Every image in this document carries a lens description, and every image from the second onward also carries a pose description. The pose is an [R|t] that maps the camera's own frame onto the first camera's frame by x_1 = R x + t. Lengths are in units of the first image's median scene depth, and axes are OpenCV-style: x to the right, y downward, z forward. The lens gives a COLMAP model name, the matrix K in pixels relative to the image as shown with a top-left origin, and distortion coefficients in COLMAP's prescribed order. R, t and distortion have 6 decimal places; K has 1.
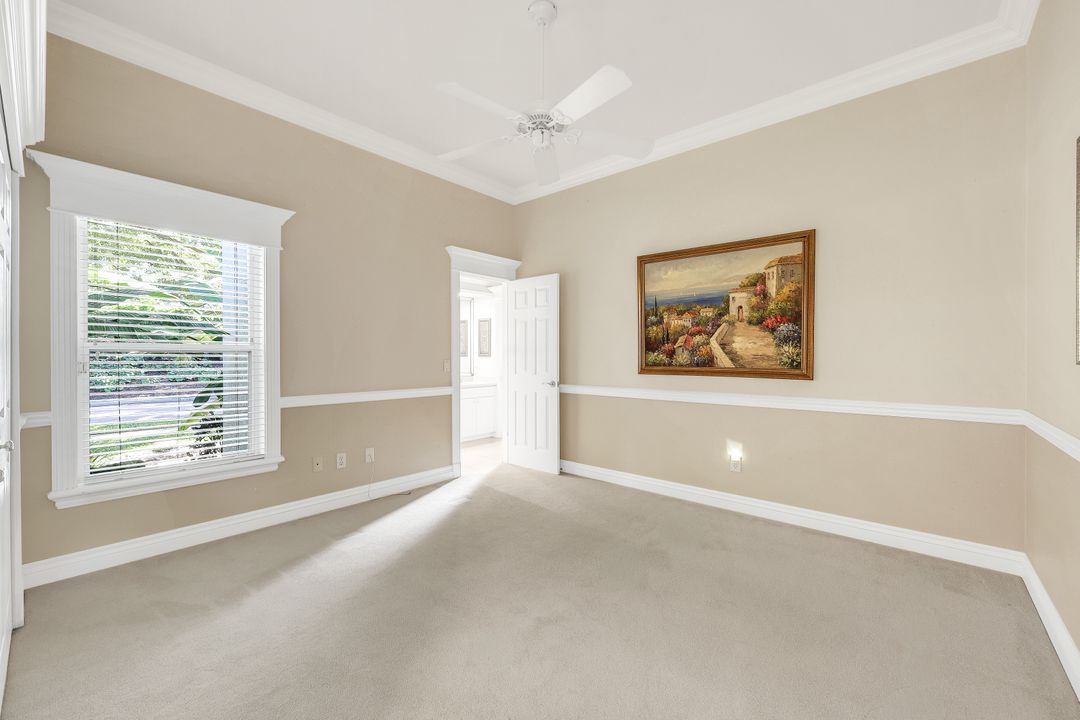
lens RADIAL K [[436.8, 0, 533.7], [0, 436.8, 358.9], [0, 0, 1]] dist [0.000421, 0.000037]
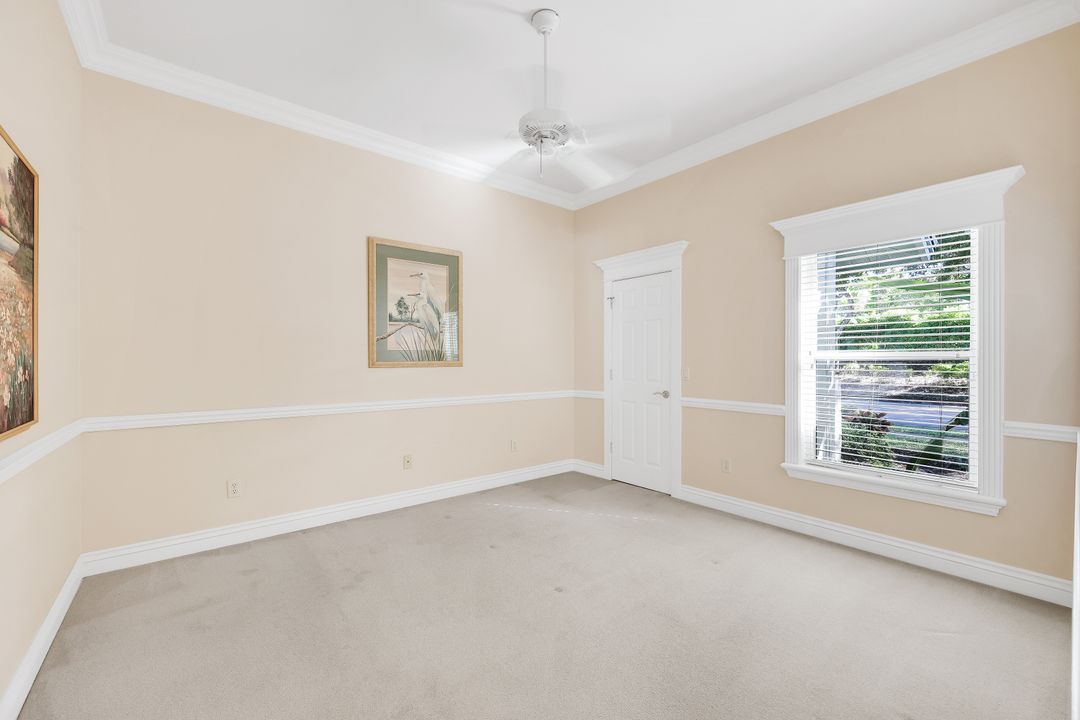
lens RADIAL K [[436.8, 0, 536.3], [0, 436.8, 361.1], [0, 0, 1]] dist [0.000421, 0.000037]
pose [[-0.150703, -0.004749, -0.988568, 0.378625], [-0.011627, 0.999928, -0.003031, -0.002611], [0.988511, 0.011038, -0.150747, 0.422072]]
